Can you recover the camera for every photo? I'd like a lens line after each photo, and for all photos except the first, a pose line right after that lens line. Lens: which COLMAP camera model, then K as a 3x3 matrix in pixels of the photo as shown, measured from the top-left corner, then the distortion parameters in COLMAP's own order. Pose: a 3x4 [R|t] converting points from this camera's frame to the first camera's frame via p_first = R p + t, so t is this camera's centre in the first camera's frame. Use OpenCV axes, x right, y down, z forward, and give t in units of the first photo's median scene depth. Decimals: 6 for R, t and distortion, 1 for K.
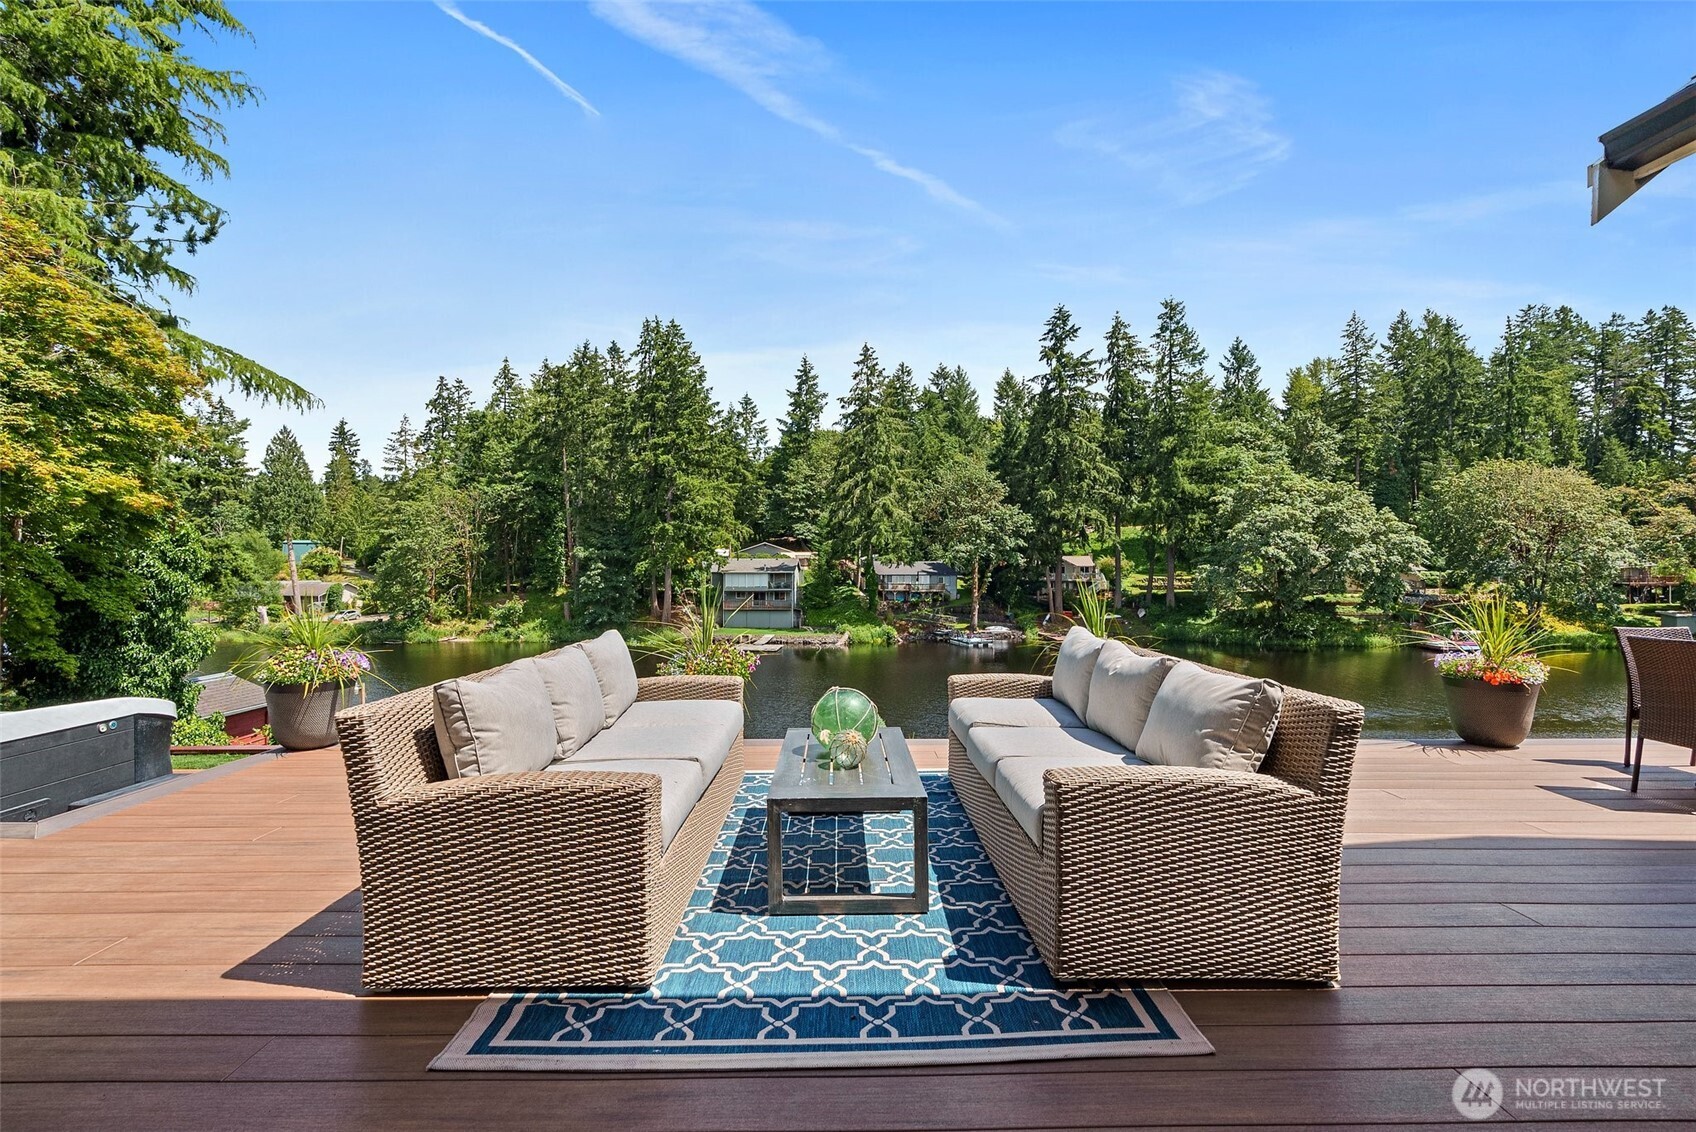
lens RADIAL K [[772.6, 0, 854.4], [0, 772.6, 562.7], [0, 0, 1]] dist [-0.000432, 0.000679]
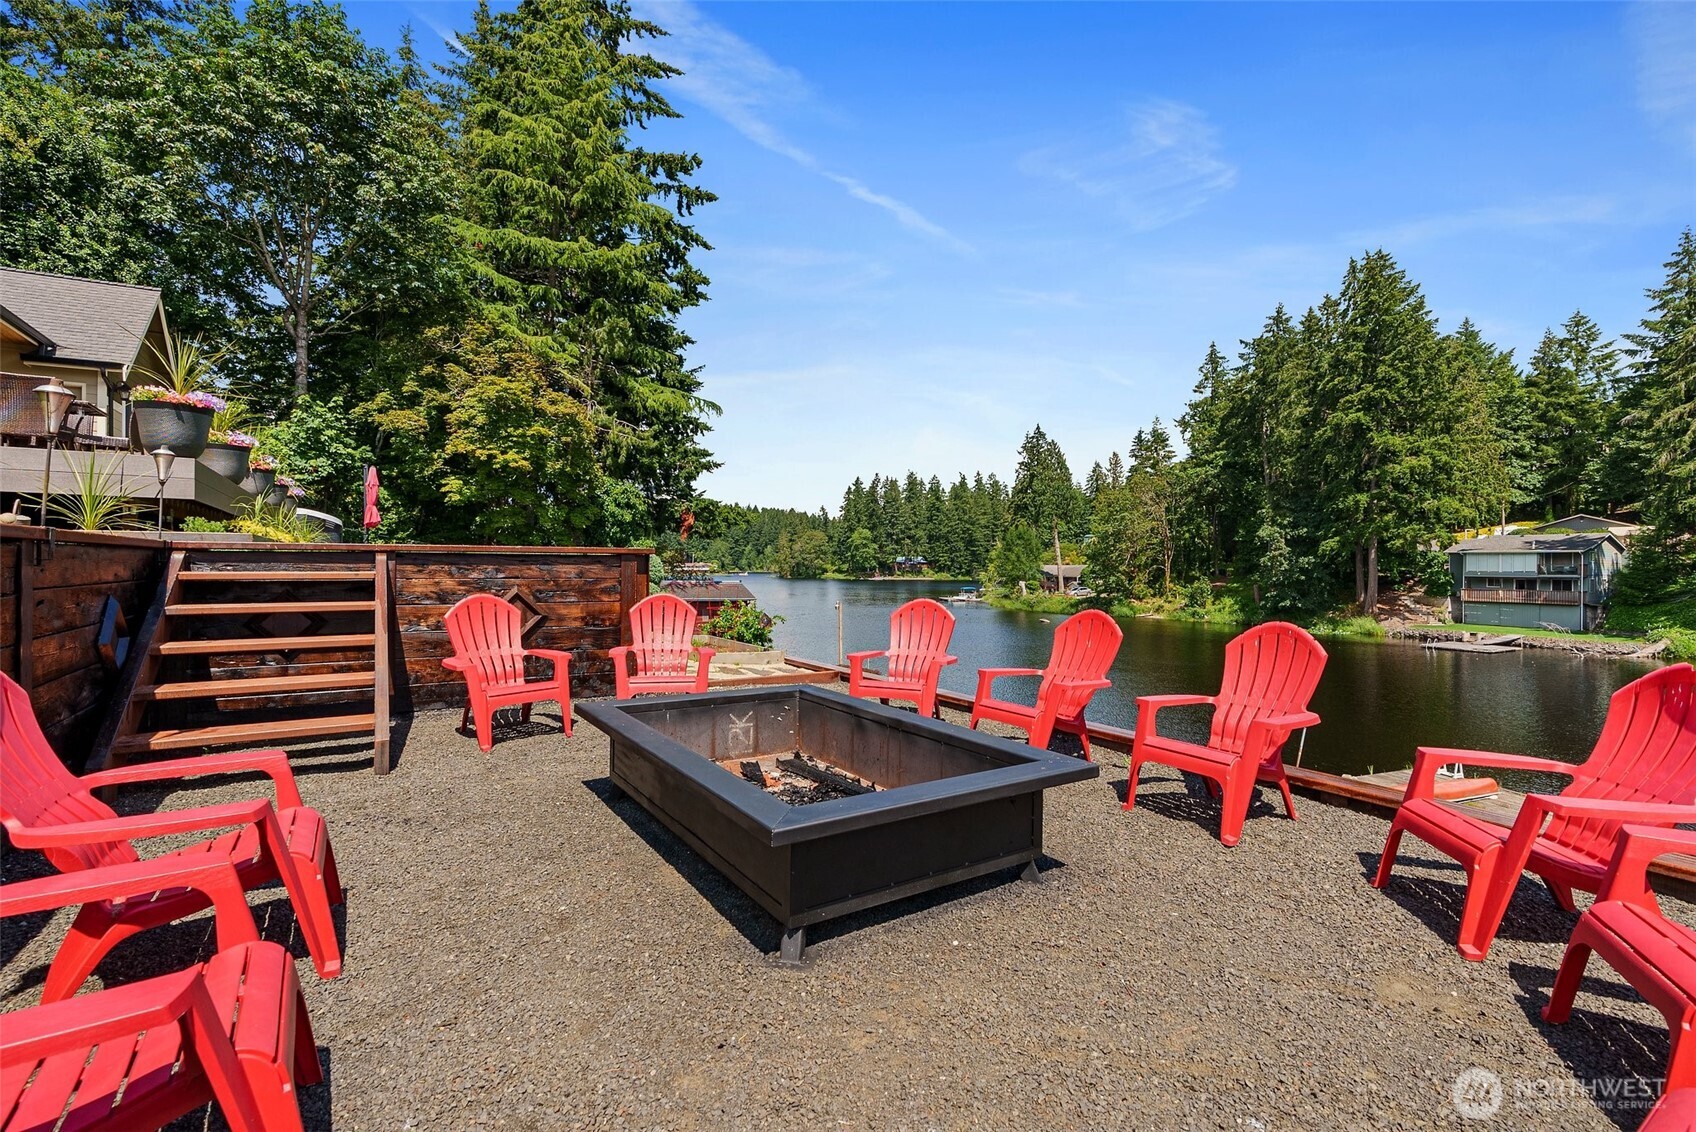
lens RADIAL K [[772.4, 0, 853.3], [0, 772.4, 570.1], [0, 0, 1]] dist [-0.008944, -0.000078]
pose [[0.525711, 0.007250, -0.850632, 0.160602], [0.001811, 0.999952, 0.009642, 0.021071], [0.850661, -0.006609, 0.525673, 0.067353]]
